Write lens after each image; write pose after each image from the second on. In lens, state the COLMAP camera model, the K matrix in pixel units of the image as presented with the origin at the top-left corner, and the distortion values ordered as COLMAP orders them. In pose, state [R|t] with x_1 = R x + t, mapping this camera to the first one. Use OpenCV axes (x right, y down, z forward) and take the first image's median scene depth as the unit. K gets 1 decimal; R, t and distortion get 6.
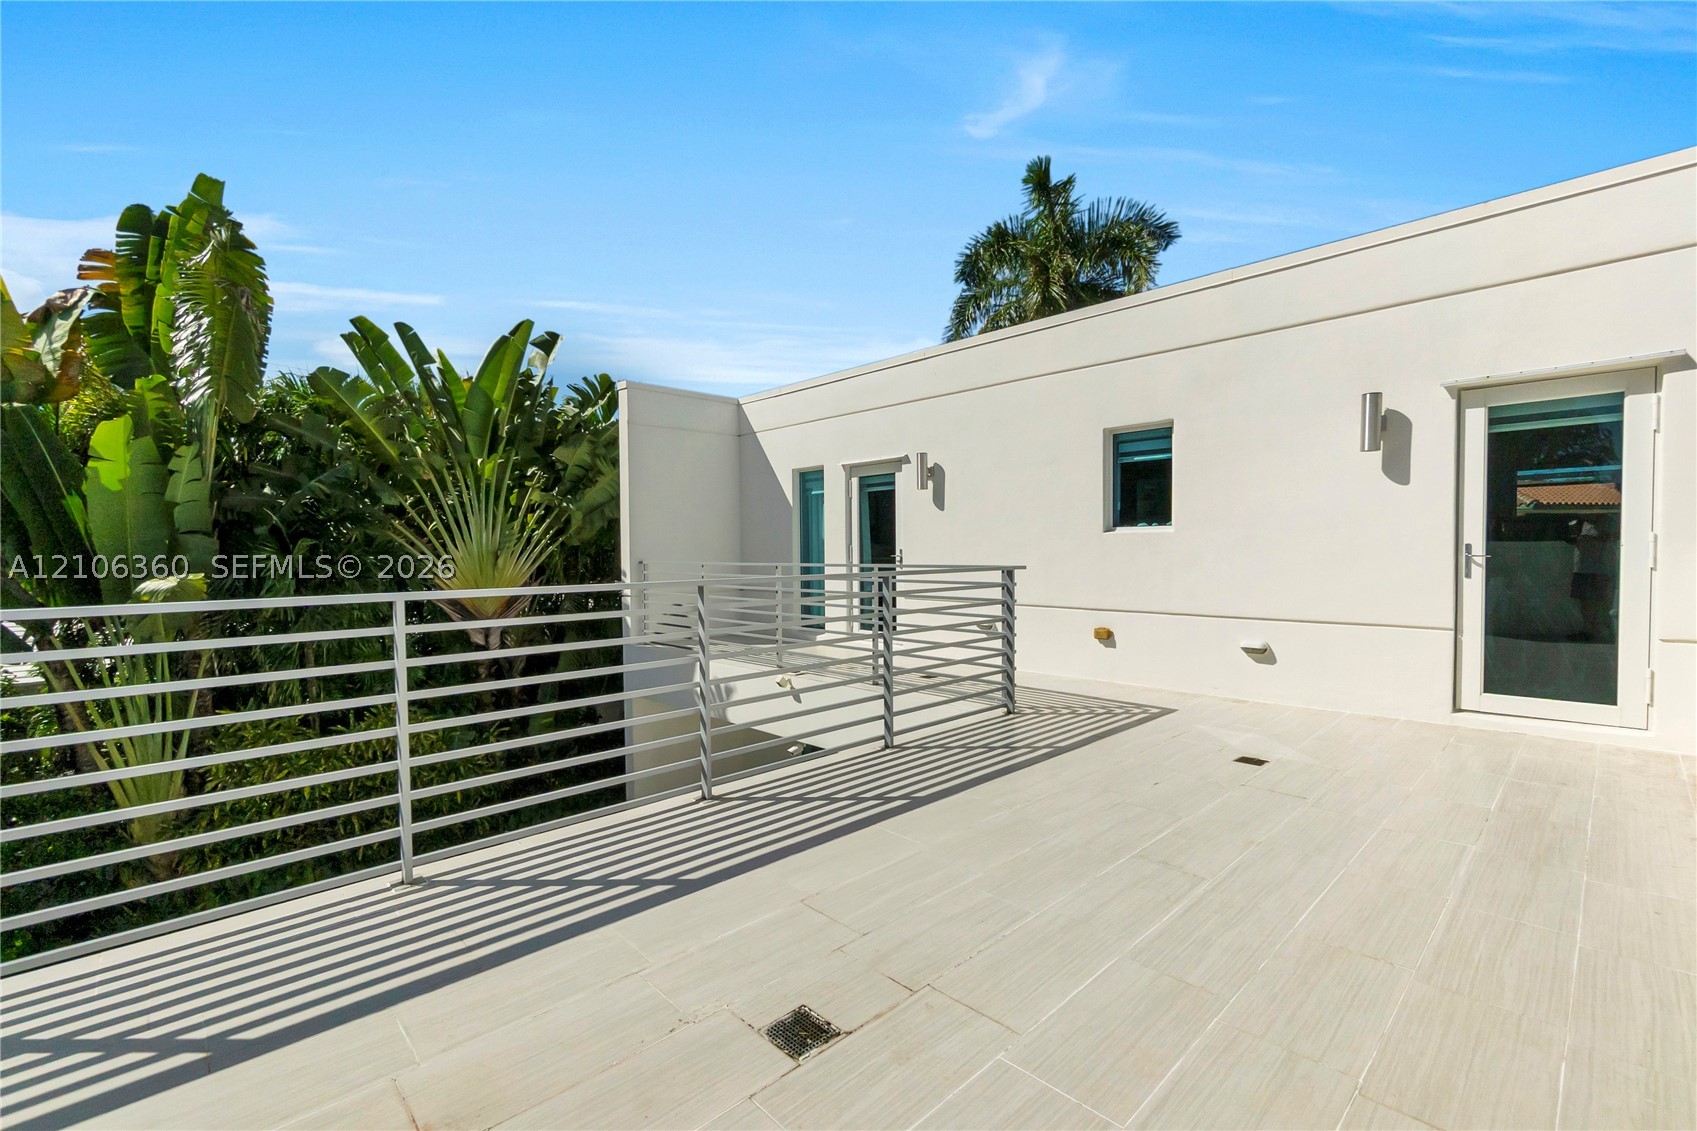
lens RADIAL K [[727.5, 0, 824.0], [0, 727.5, 565.9], [0, 0, 1]] dist [0.003082, 0.000519]
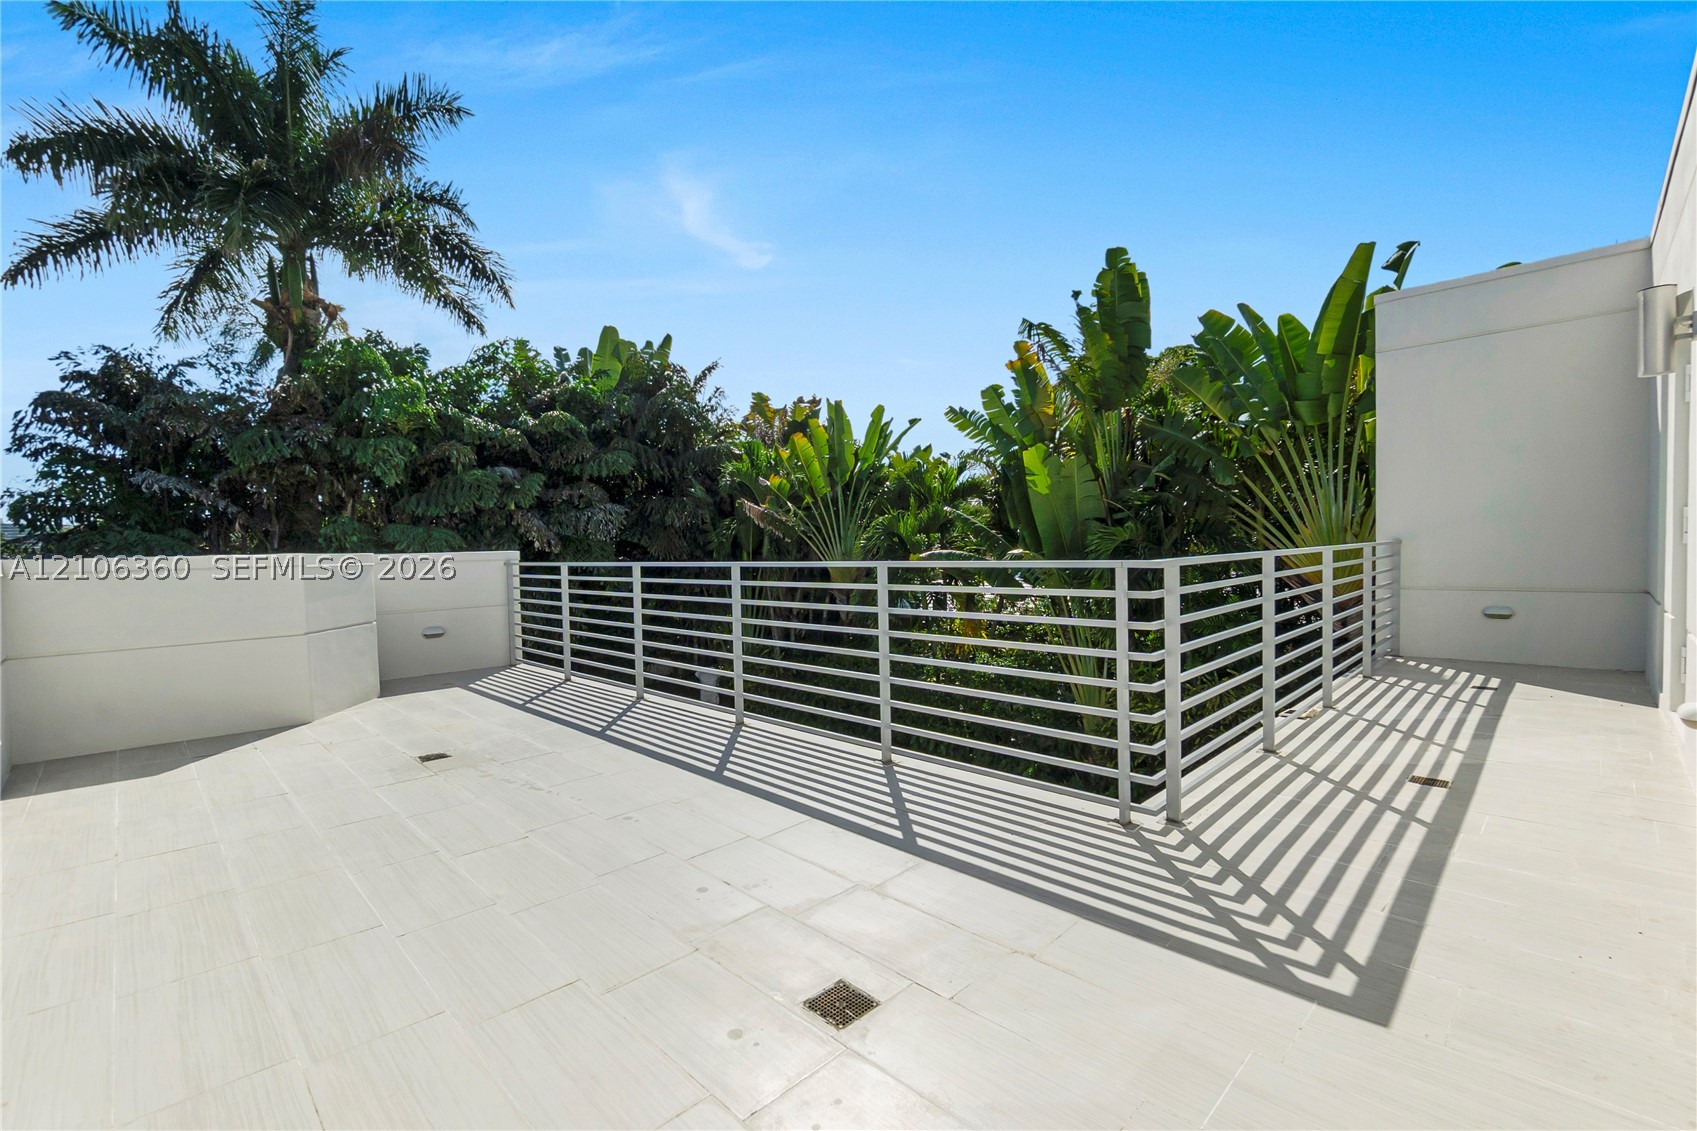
lens RADIAL K [[733.1, 0, 843.0], [0, 733.1, 561.8], [0, 0, 1]] dist [-0.000130, -0.000131]
pose [[0.040586, 0.032778, -0.998638, 0.653029], [-0.000236, 0.999462, 0.032795, -0.012690], [0.999176, -0.001095, 0.040572, 0.623227]]
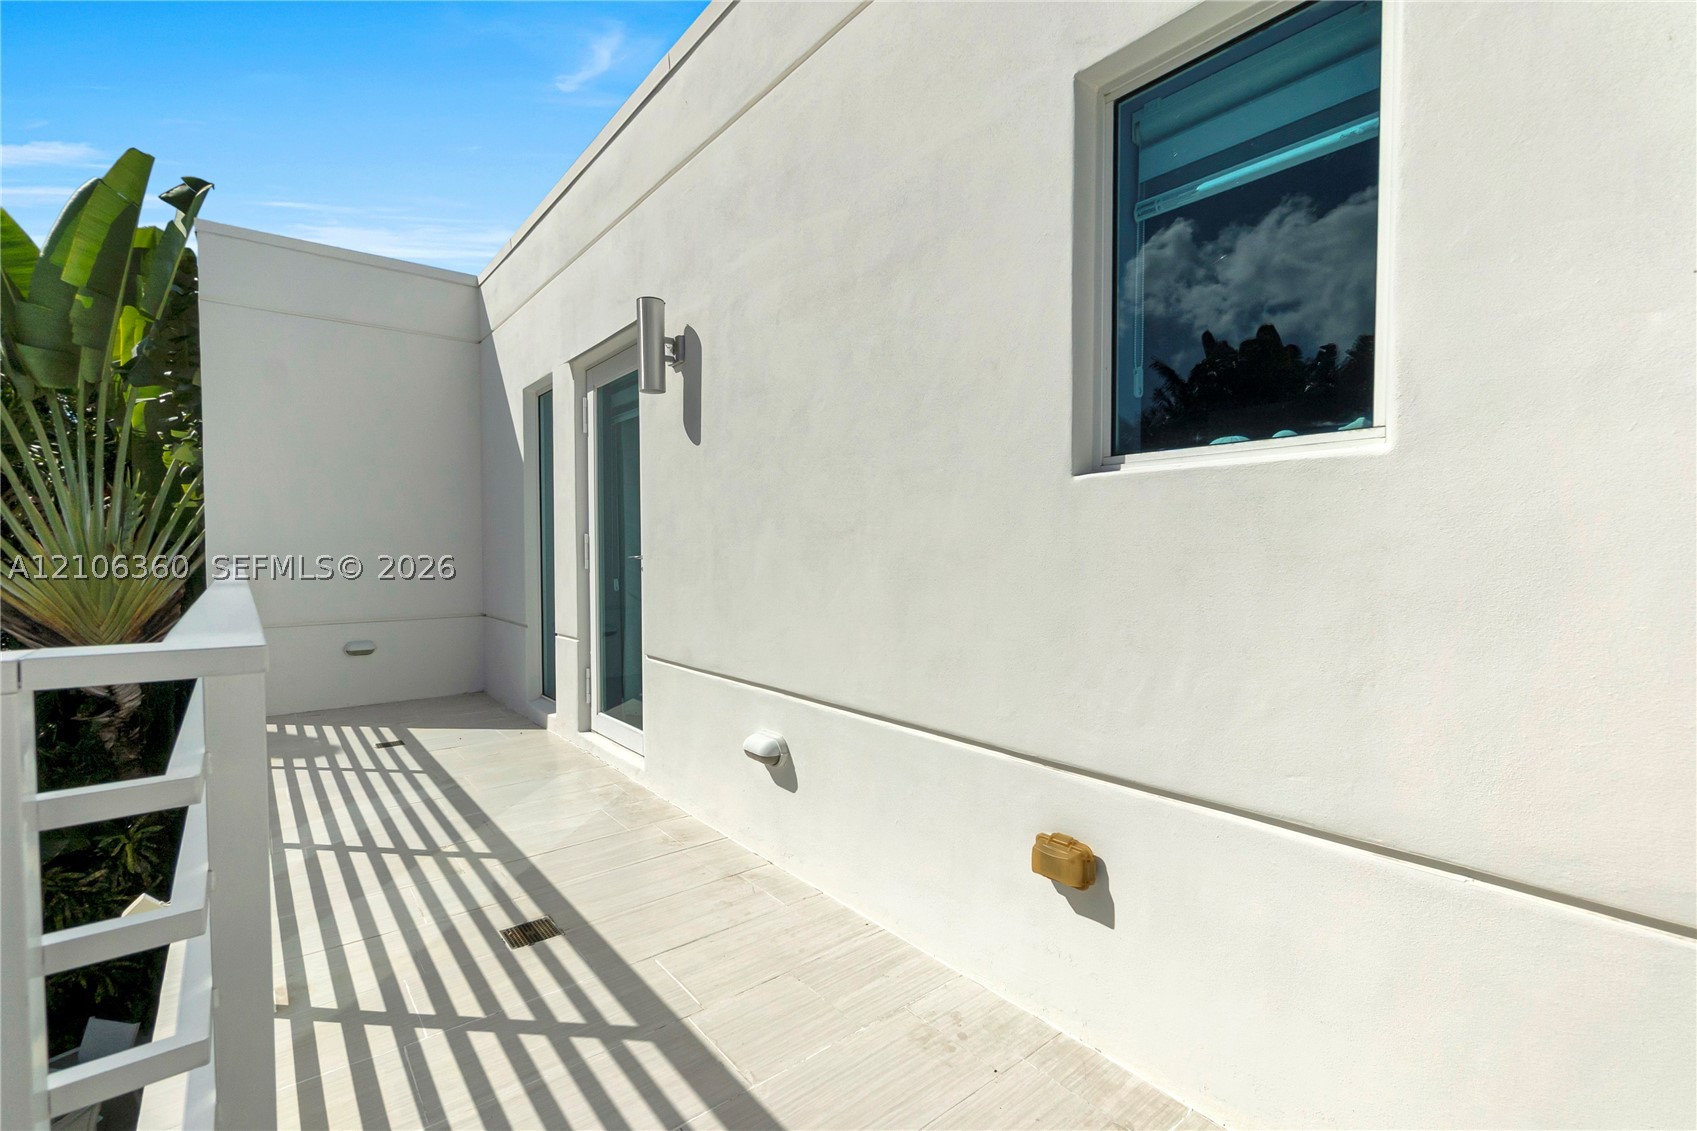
lens RADIAL K [[739.6, 0, 817.3], [0, 739.6, 575.0], [0, 0, 1]] dist [-0.000545, -0.000328]
pose [[0.996525, 0.009516, -0.082751, 0.315653], [-0.008507, 0.999885, 0.012542, -0.012429], [0.082861, -0.011795, 0.996491, 0.729377]]
